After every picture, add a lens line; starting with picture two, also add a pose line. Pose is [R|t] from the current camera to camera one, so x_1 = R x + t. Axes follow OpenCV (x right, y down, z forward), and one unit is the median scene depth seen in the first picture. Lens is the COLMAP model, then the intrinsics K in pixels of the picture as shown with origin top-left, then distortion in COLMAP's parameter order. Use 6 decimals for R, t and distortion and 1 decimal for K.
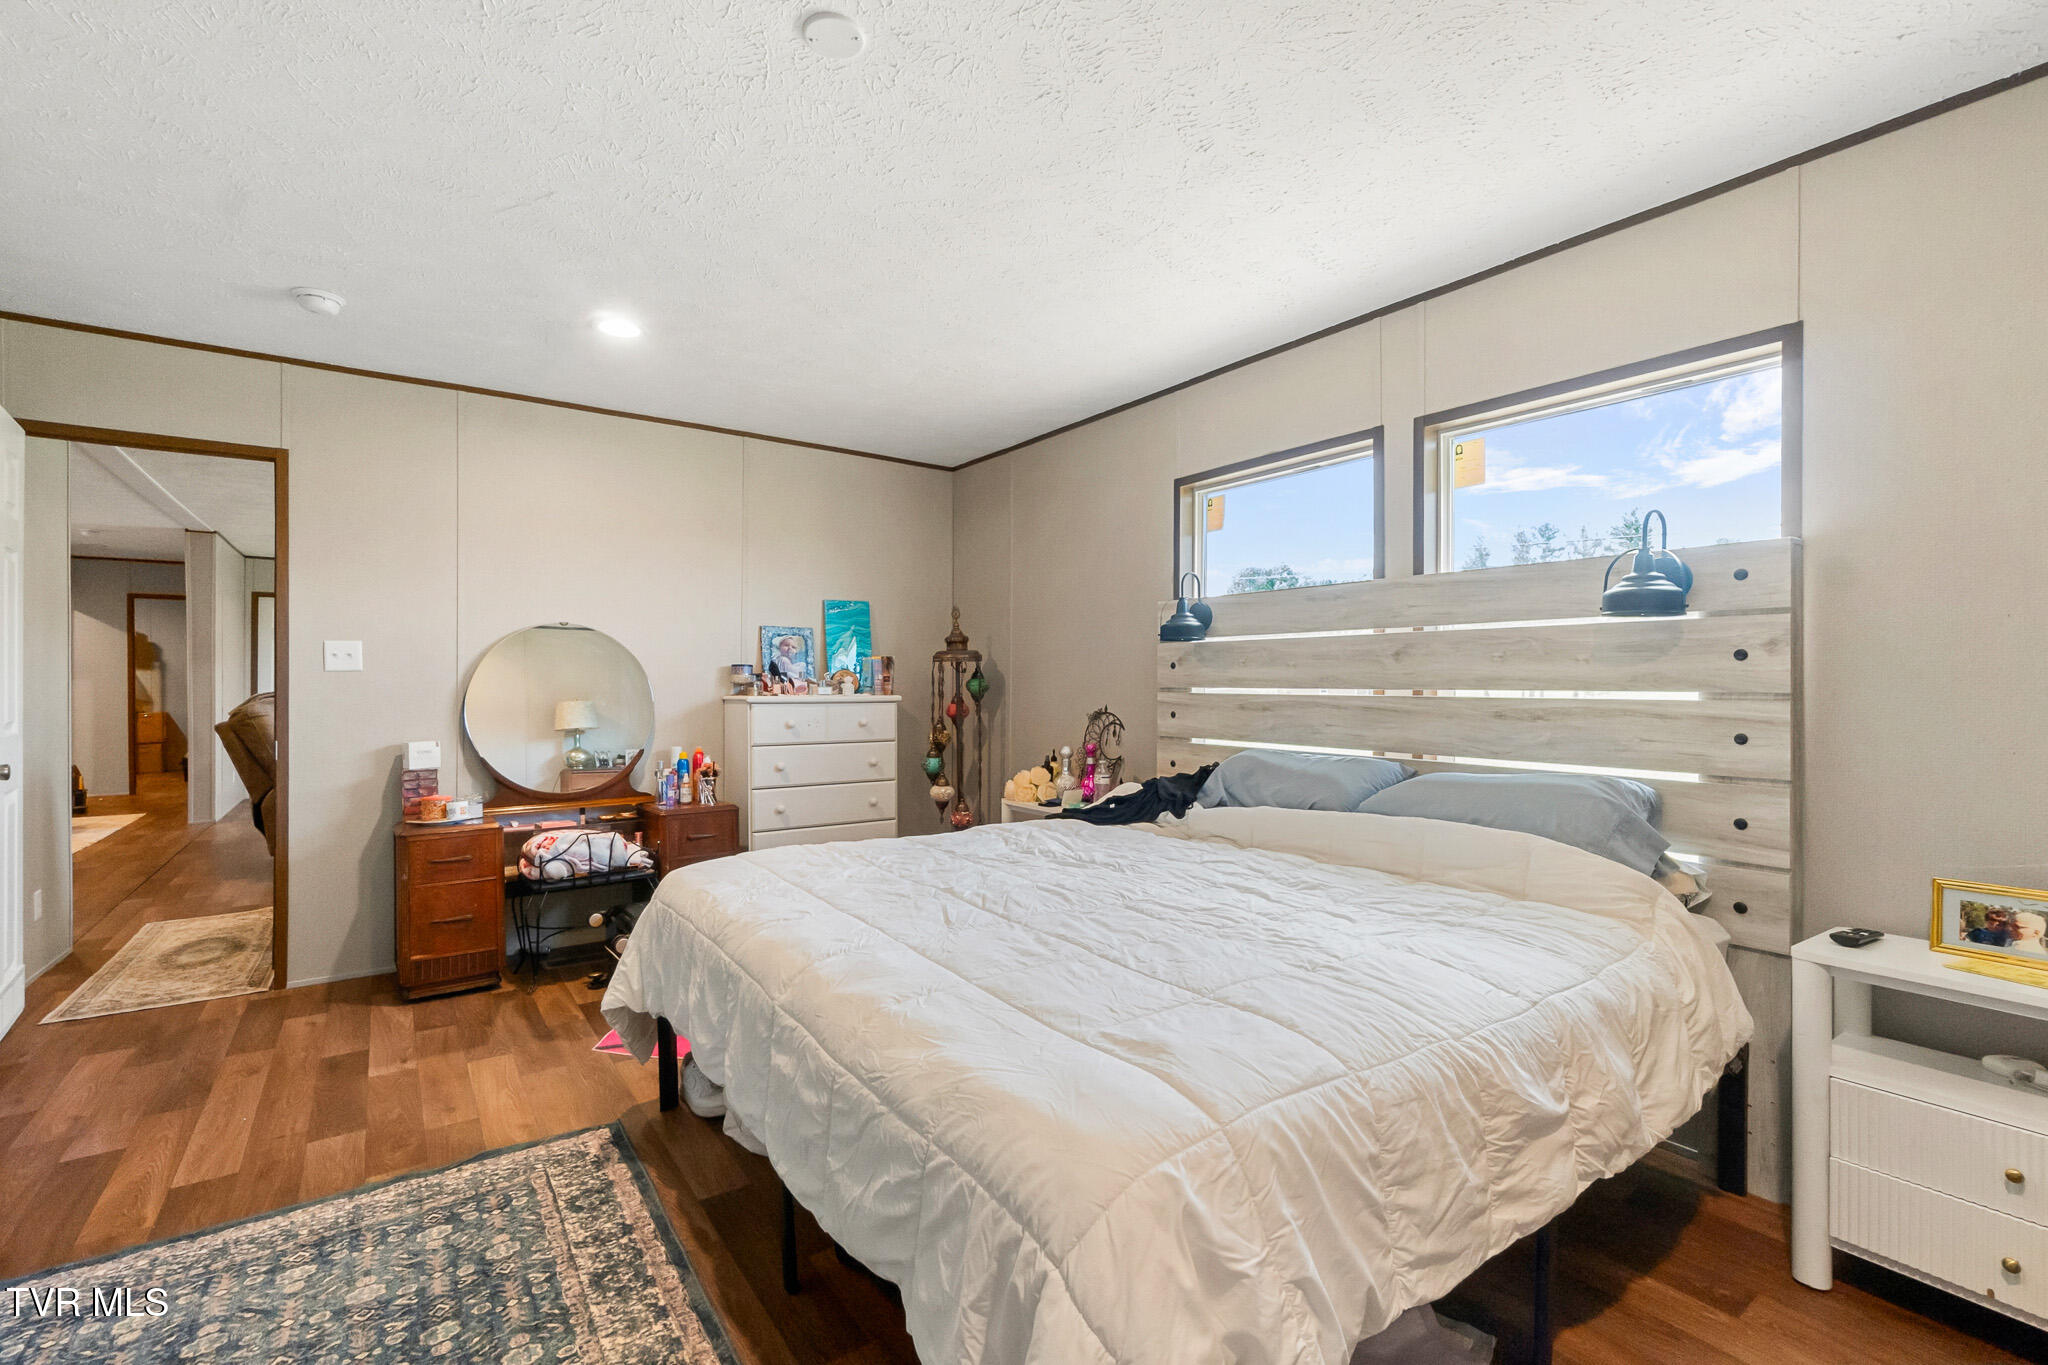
lens RADIAL K [[894.0, 0, 1023.0], [0, 894.0, 677.2], [0, 0, 1]] dist [0.000973, 0.000155]
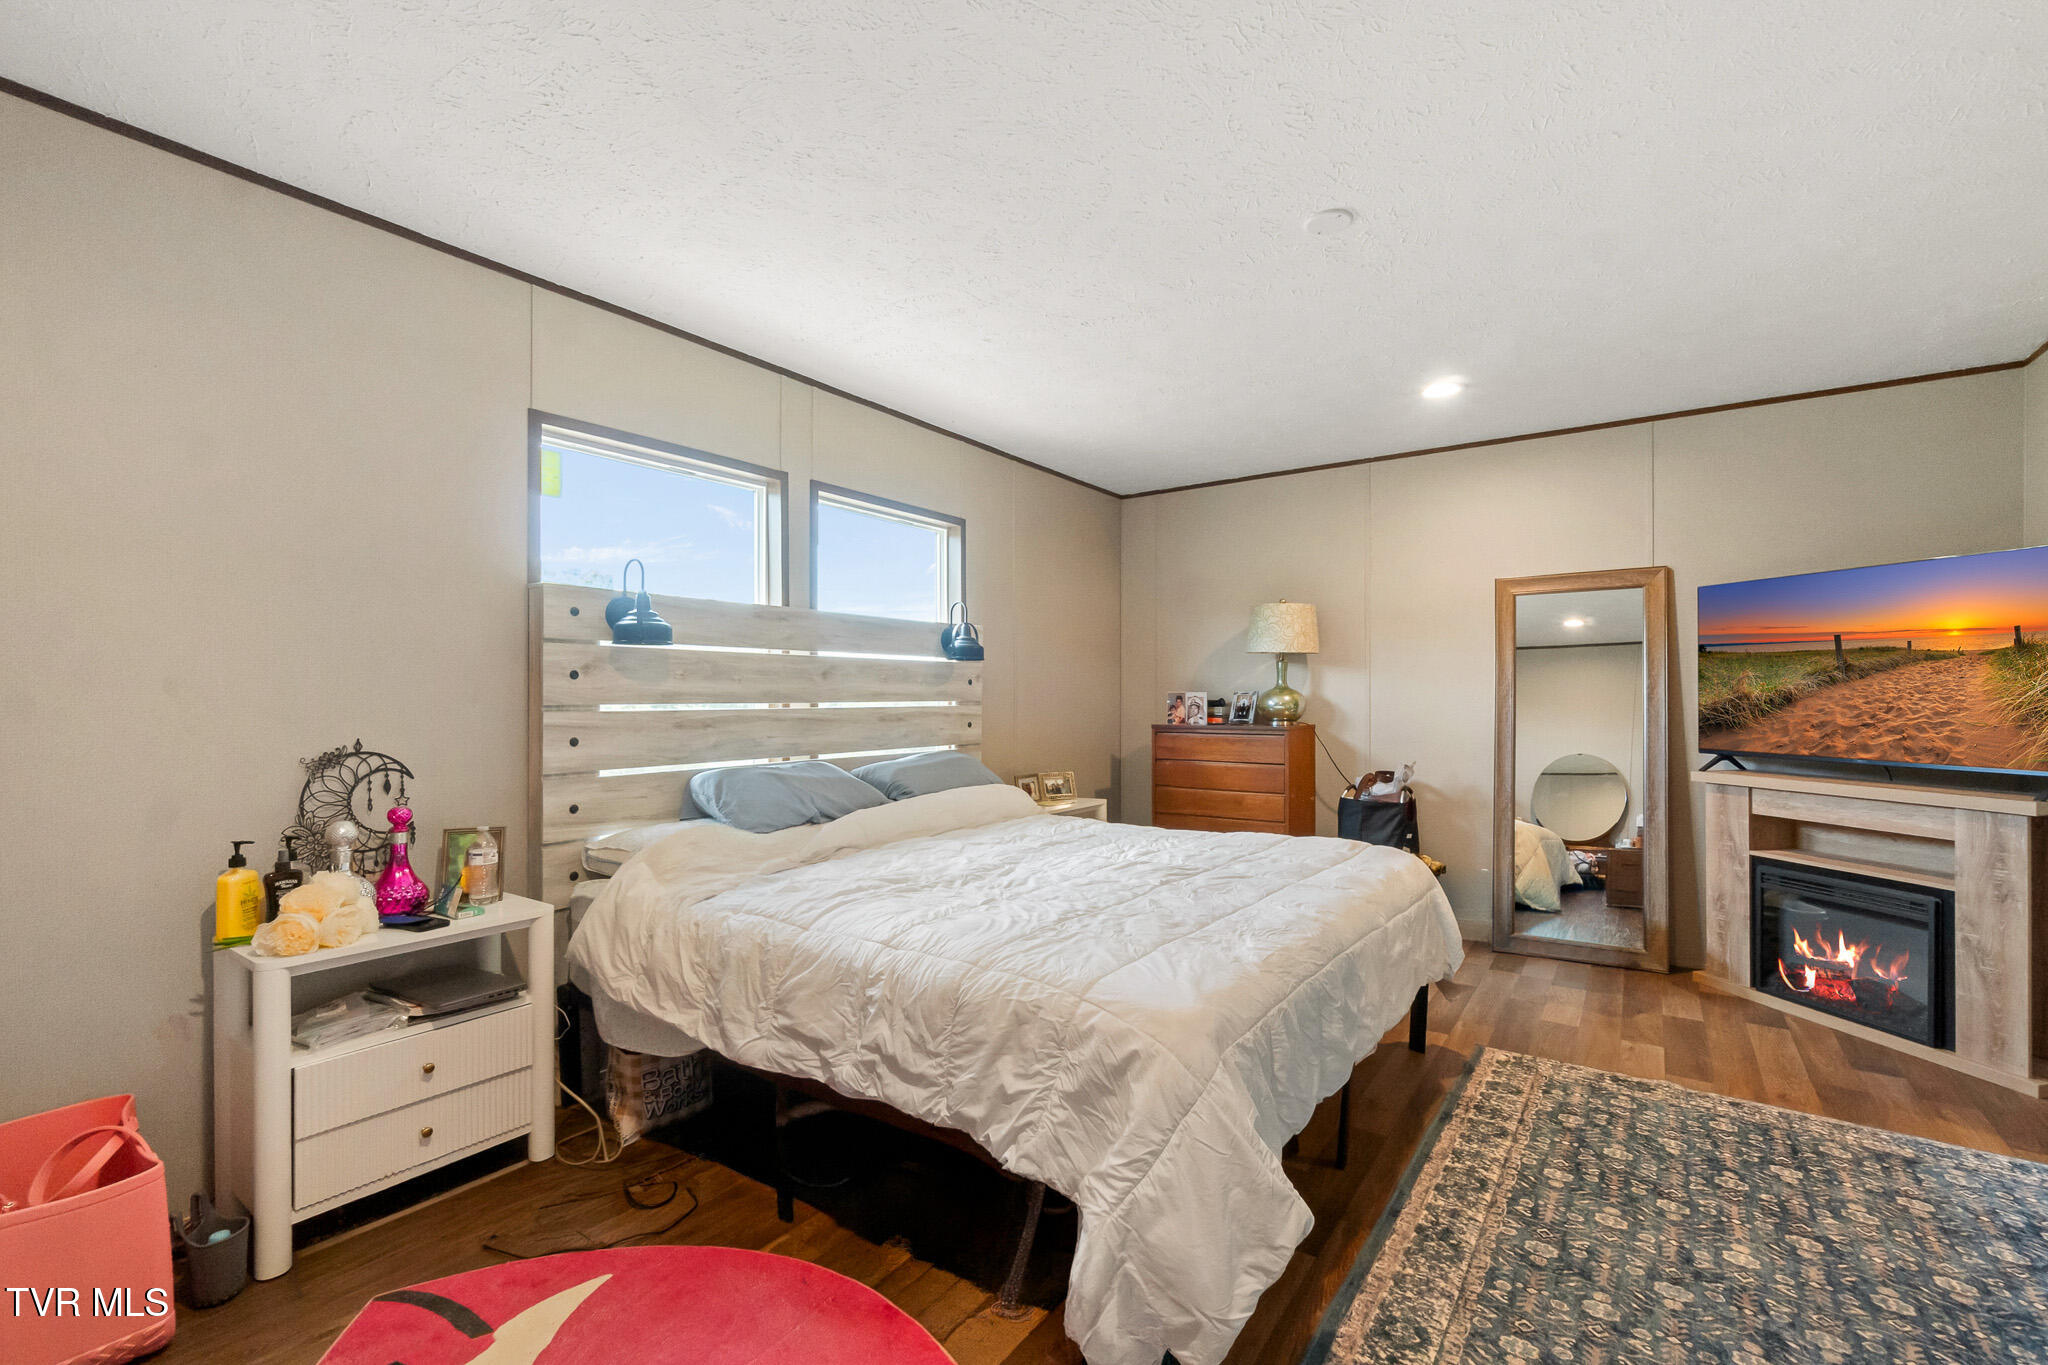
lens RADIAL K [[842.6, 0, 1060.3], [0, 842.6, 680.7], [0, 0, 1]] dist [-0.010041, -0.000045]
pose [[-0.330551, 0.015132, 0.943667, -0.814369], [-0.004761, 0.999832, -0.017700, 0.003091], [-0.943776, -0.010343, -0.330423, 1.140428]]
